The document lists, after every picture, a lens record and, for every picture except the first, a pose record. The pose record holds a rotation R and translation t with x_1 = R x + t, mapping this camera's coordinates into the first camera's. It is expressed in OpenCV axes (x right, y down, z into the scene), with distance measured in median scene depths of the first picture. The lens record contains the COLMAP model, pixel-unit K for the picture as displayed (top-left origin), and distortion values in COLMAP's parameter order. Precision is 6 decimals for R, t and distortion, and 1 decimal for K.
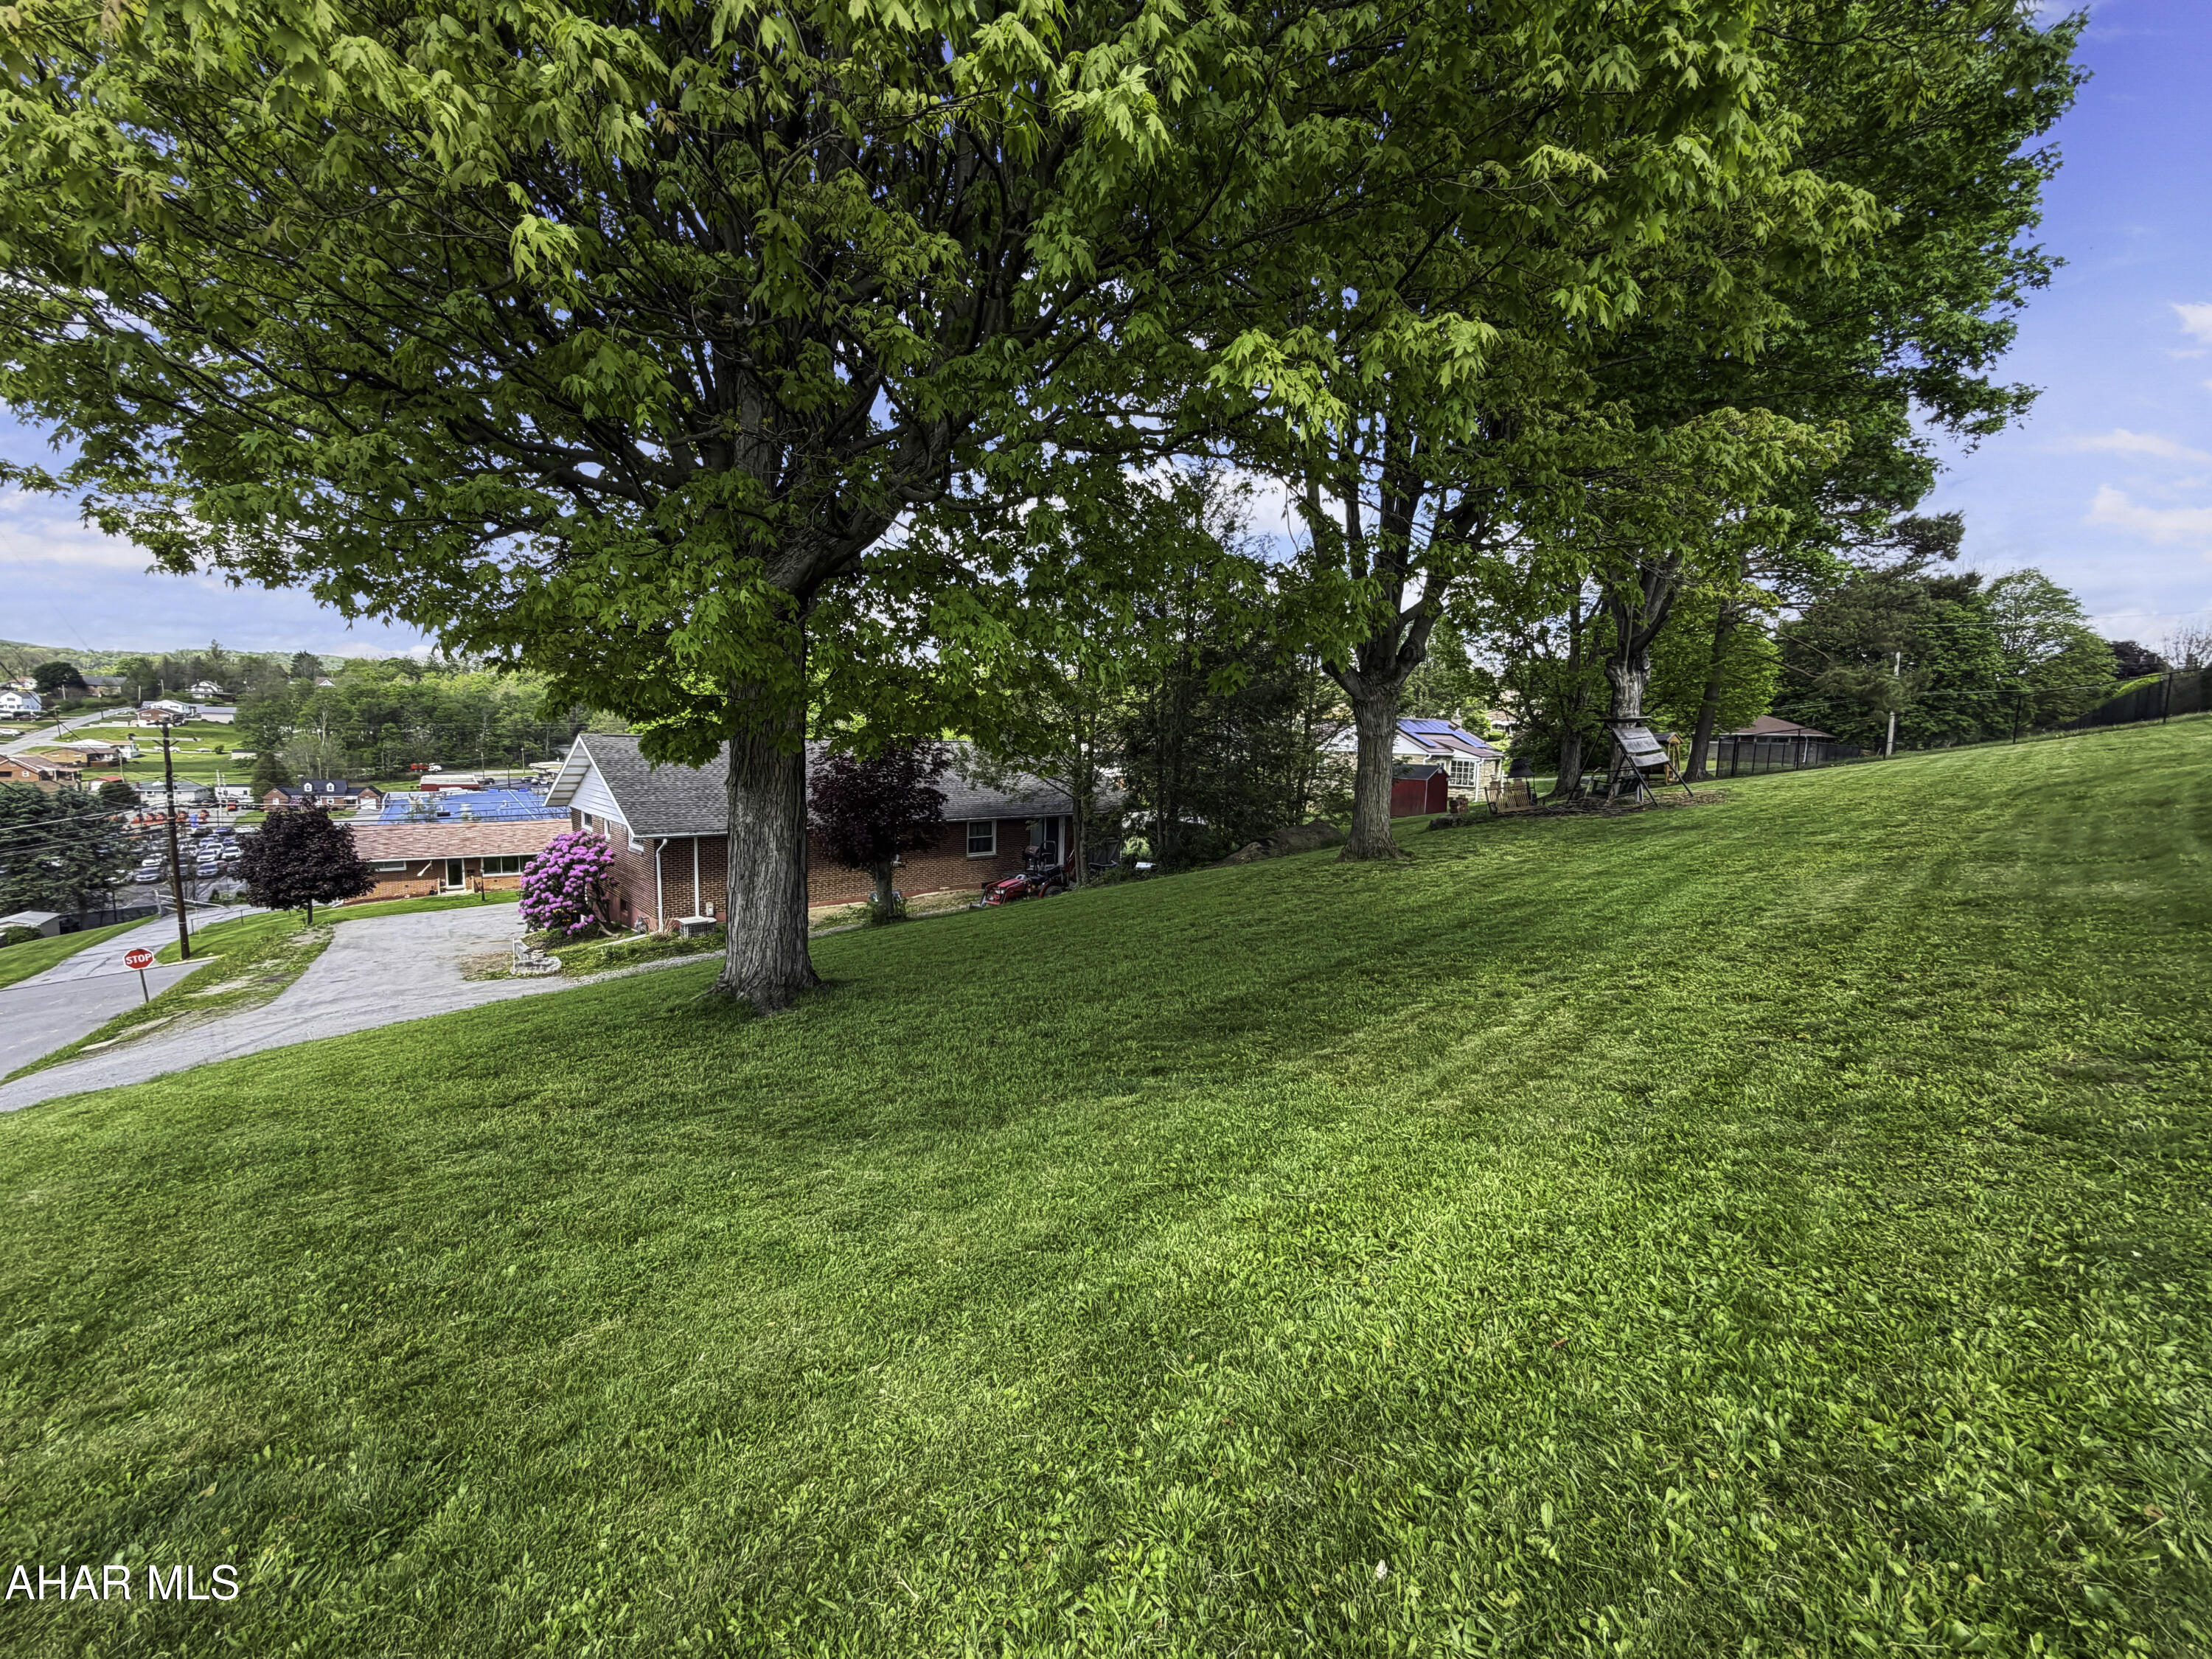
lens RADIAL K [[873.3, 0, 1112.1], [0, 873.3, 881.9], [0, 0, 1]] dist [-0.000025, 0.000115]
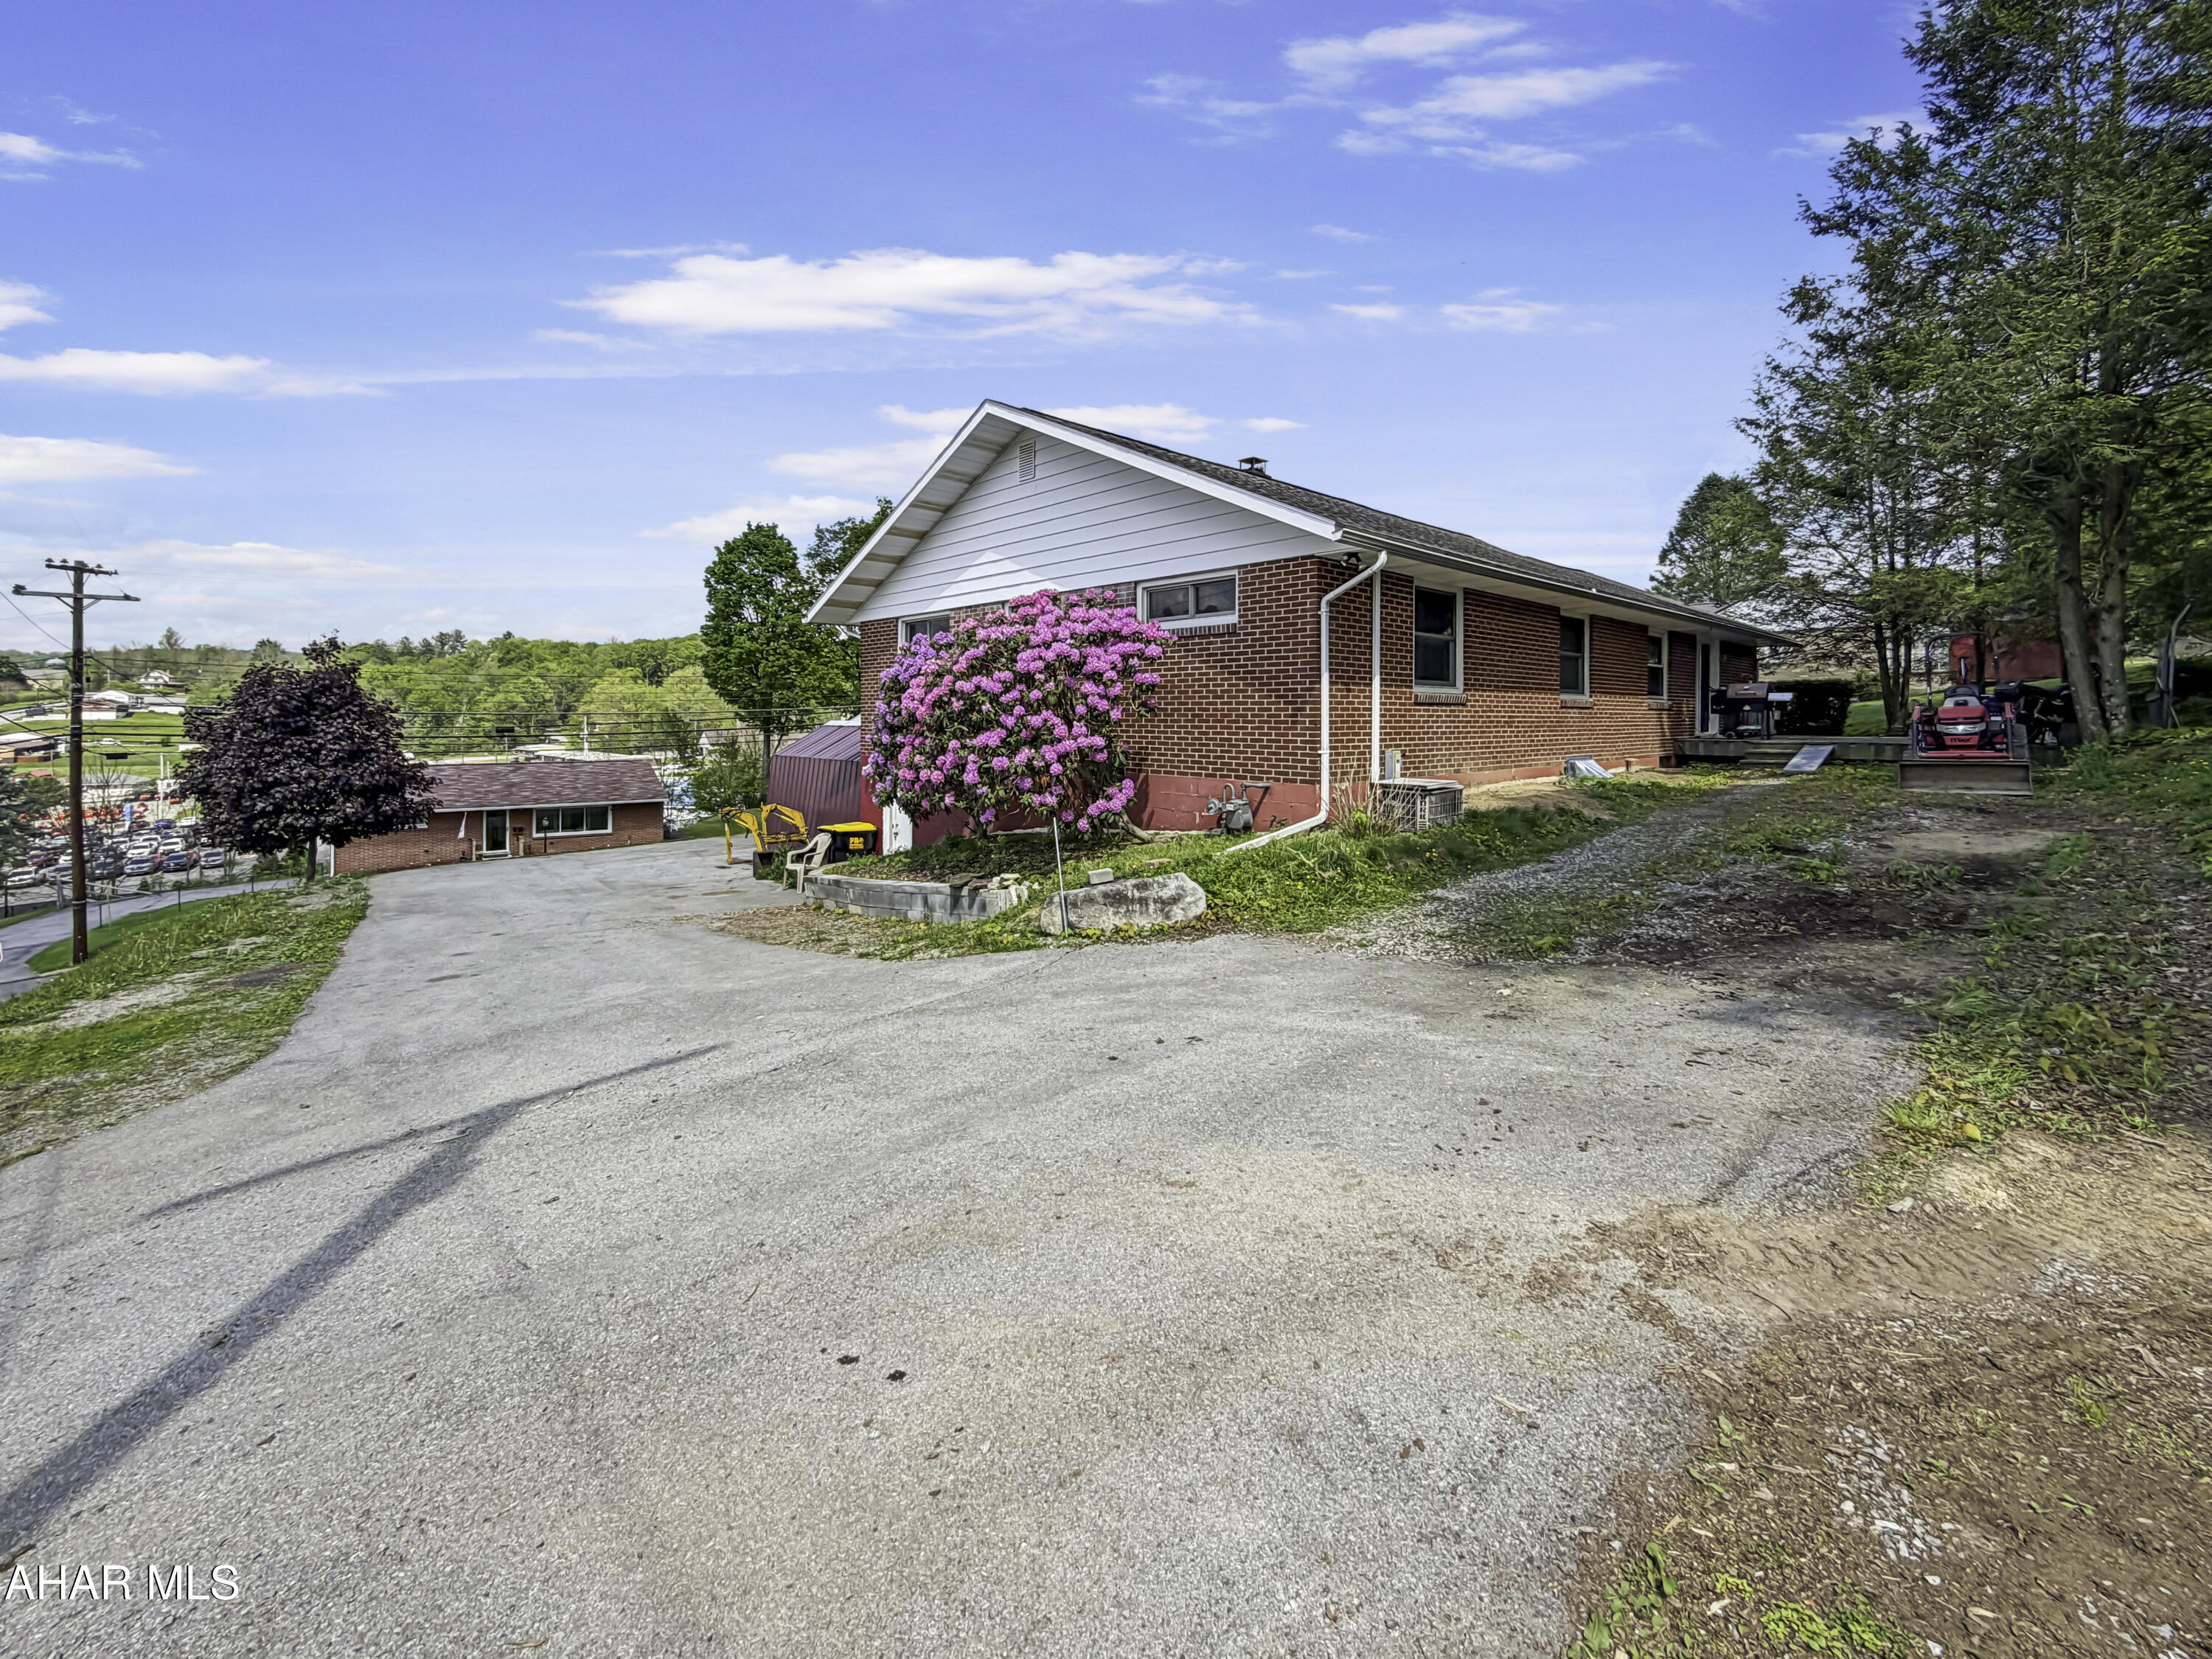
lens RADIAL K [[910.1, 0, 1103.3], [0, 910.1, 777.2], [0, 0, 1]] dist [-0.002647, -0.000109]
pose [[0.999573, -0.027358, 0.010257, -0.504470], [0.028297, 0.993891, -0.106679, 0.064429], [-0.007276, 0.106924, 0.994241, 0.505106]]
